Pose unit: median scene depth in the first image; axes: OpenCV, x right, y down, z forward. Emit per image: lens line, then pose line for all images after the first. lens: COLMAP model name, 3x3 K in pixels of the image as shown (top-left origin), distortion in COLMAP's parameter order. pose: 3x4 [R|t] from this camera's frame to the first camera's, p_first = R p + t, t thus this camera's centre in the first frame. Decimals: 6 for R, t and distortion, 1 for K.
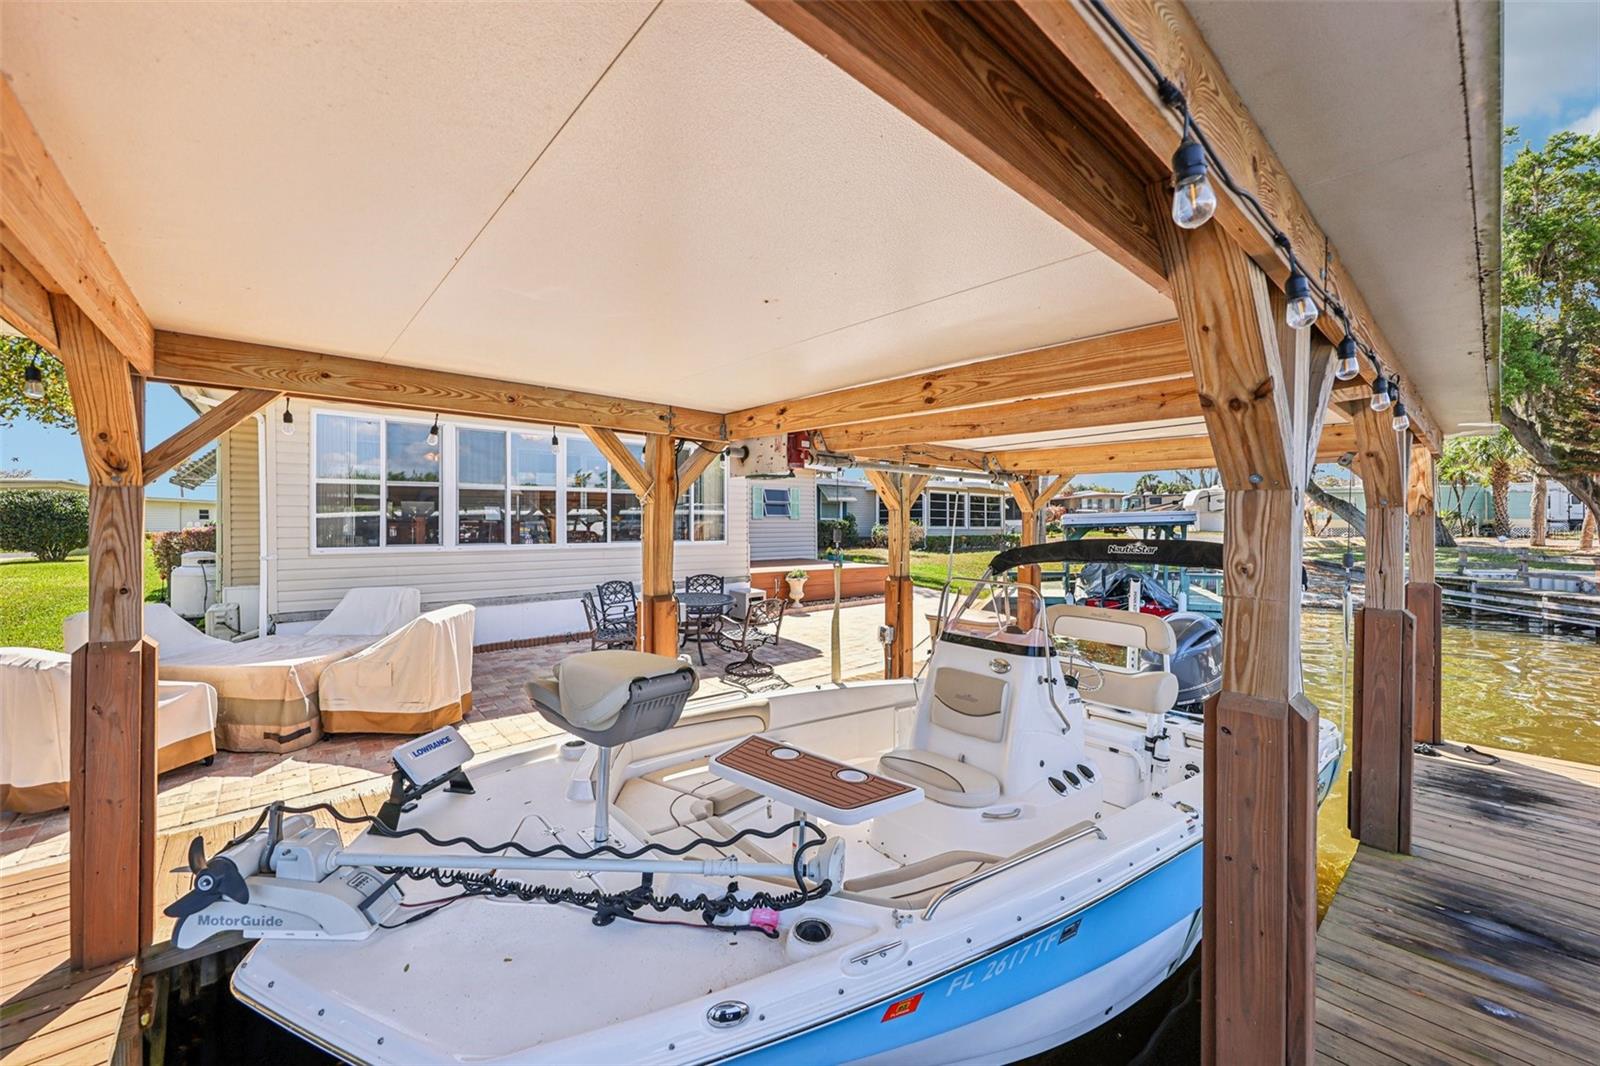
lens RADIAL K [[620.0, 0, 807.7], [0, 620.0, 526.6], [0, 0, 1]] dist [-0.002608, -0.000360]
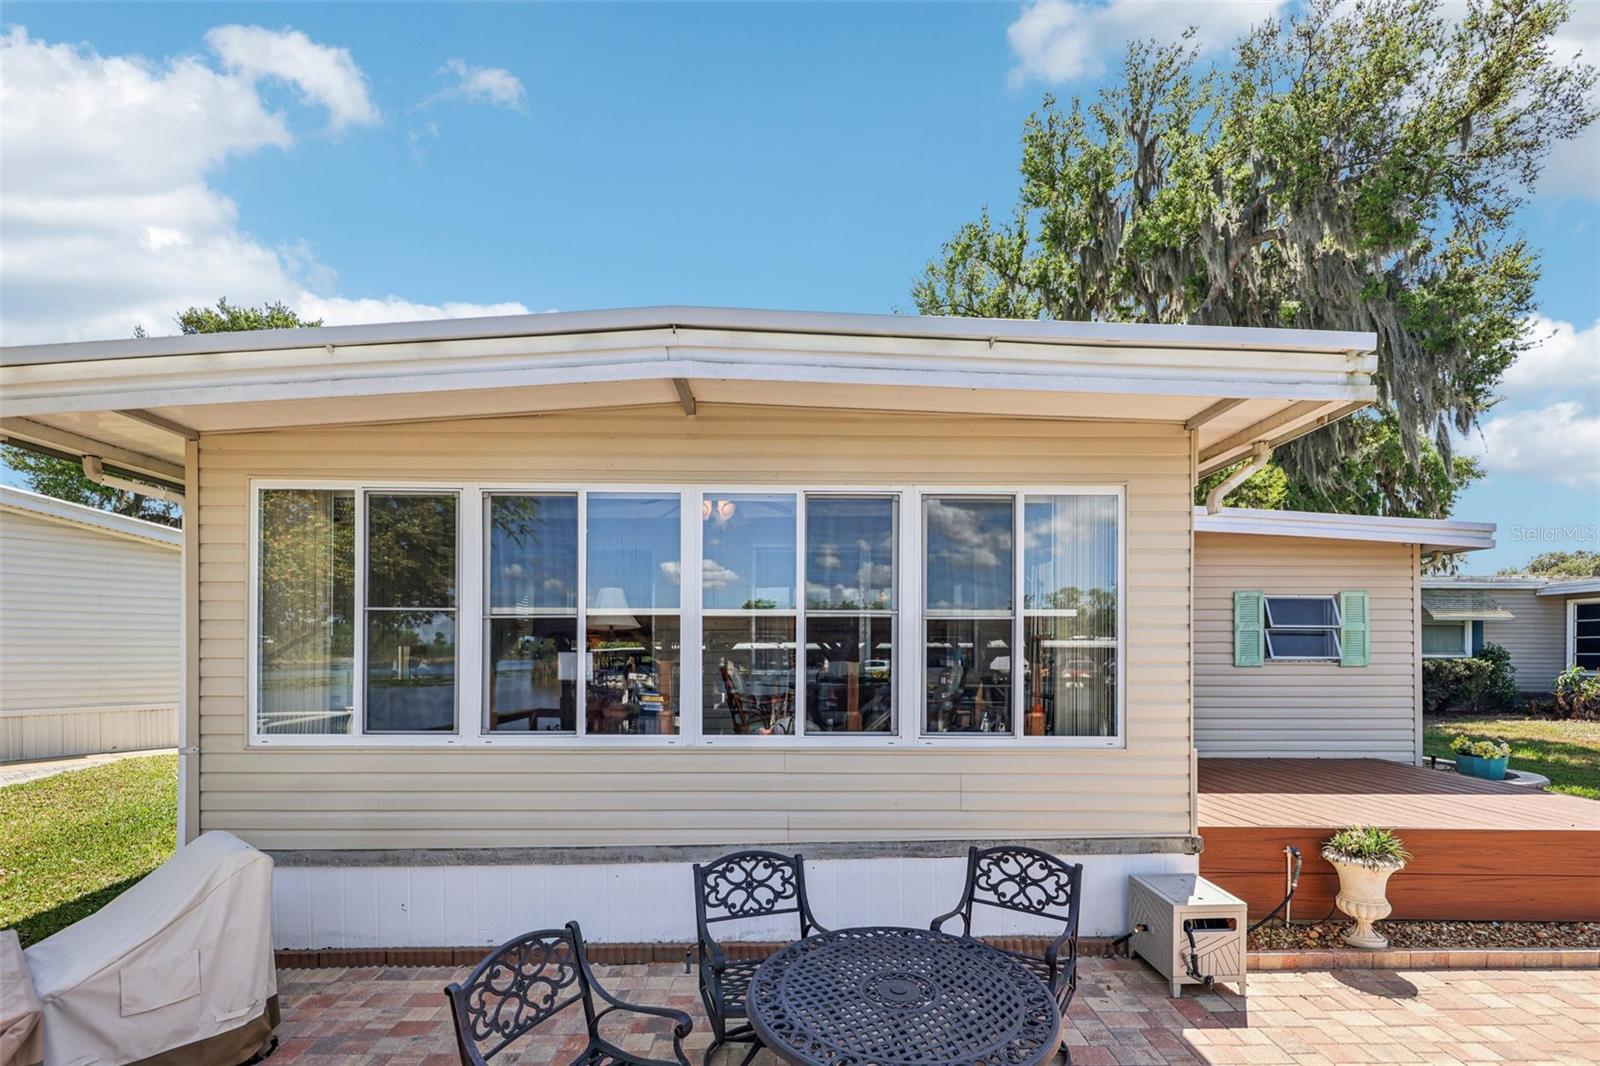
lens RADIAL K [[699.1, 0, 797.4], [0, 699.1, 661.5], [0, 0, 1]] dist [0.008361, -0.001489]
pose [[0.777430, 0.012095, -0.628853, -0.018152], [-0.005739, 0.999910, 0.012137, -0.024847], [0.628943, -0.005826, 0.777430, 0.512929]]
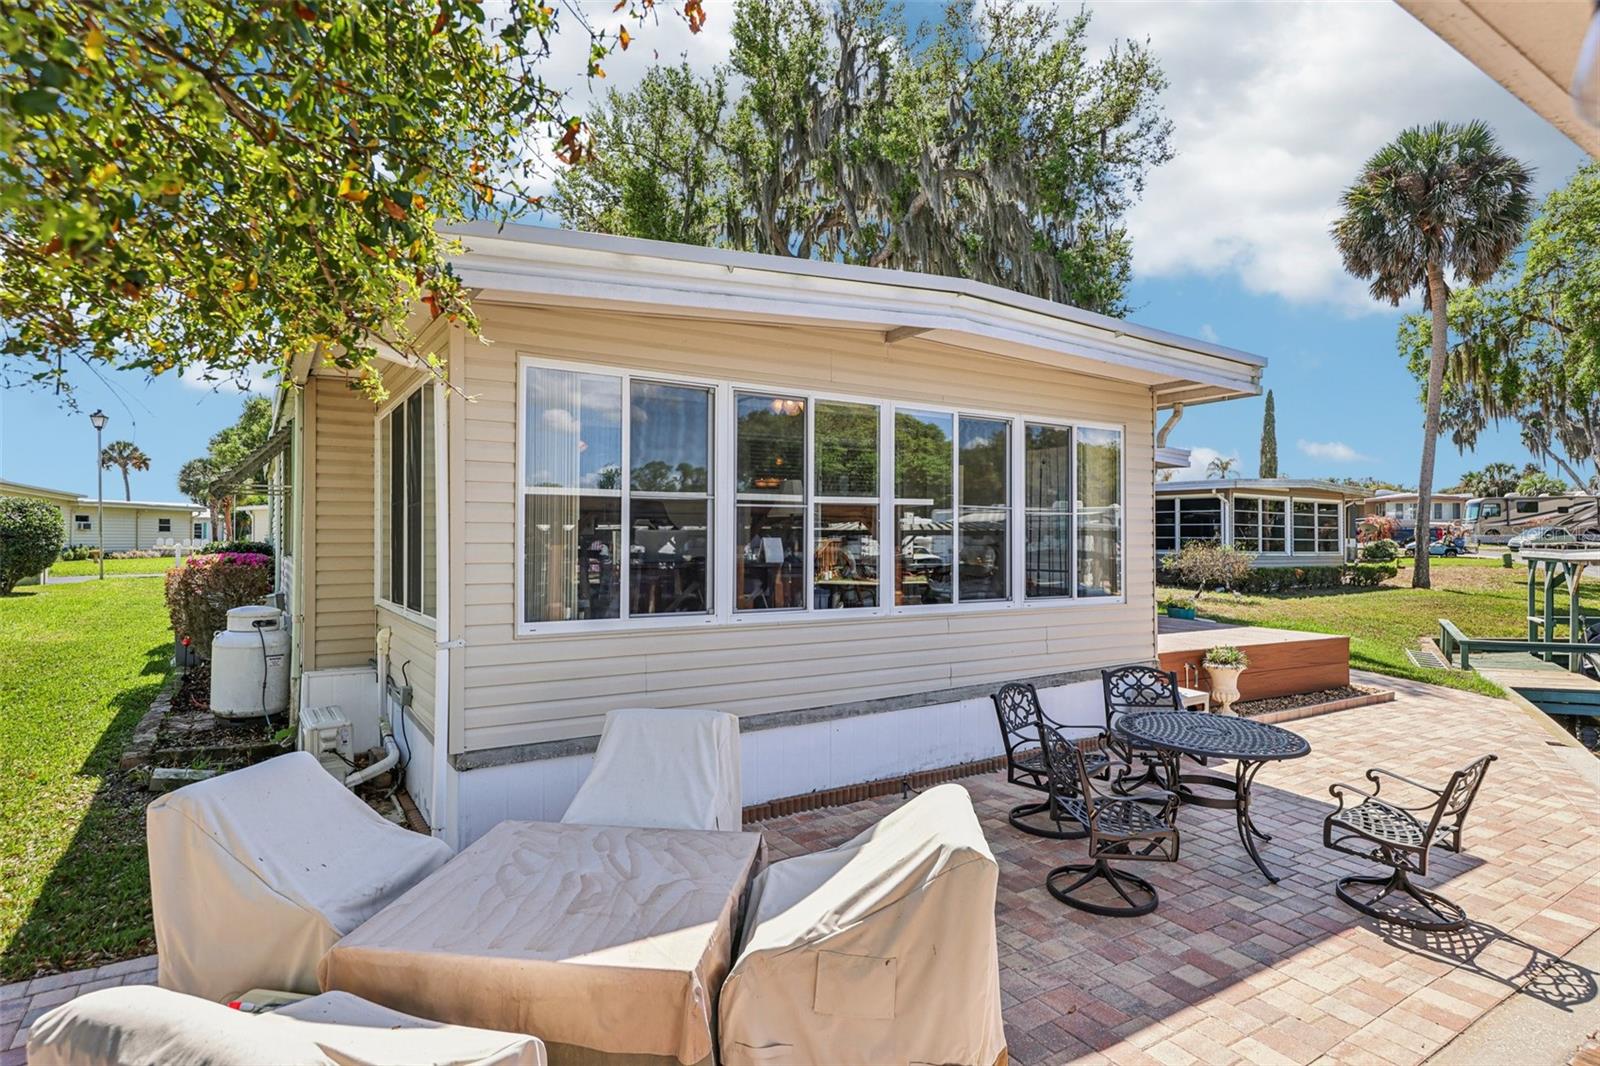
lens RADIAL K [[866.0, 0, 781.9], [0, 866.0, 532.1], [0, 0, 1]] dist [0.016338, -0.001939]
pose [[0.990536, 0.005186, -0.137153, -0.299971], [-0.006375, 0.999946, -0.008228, -0.023559], [0.137103, 0.009025, 0.990516, 0.191570]]
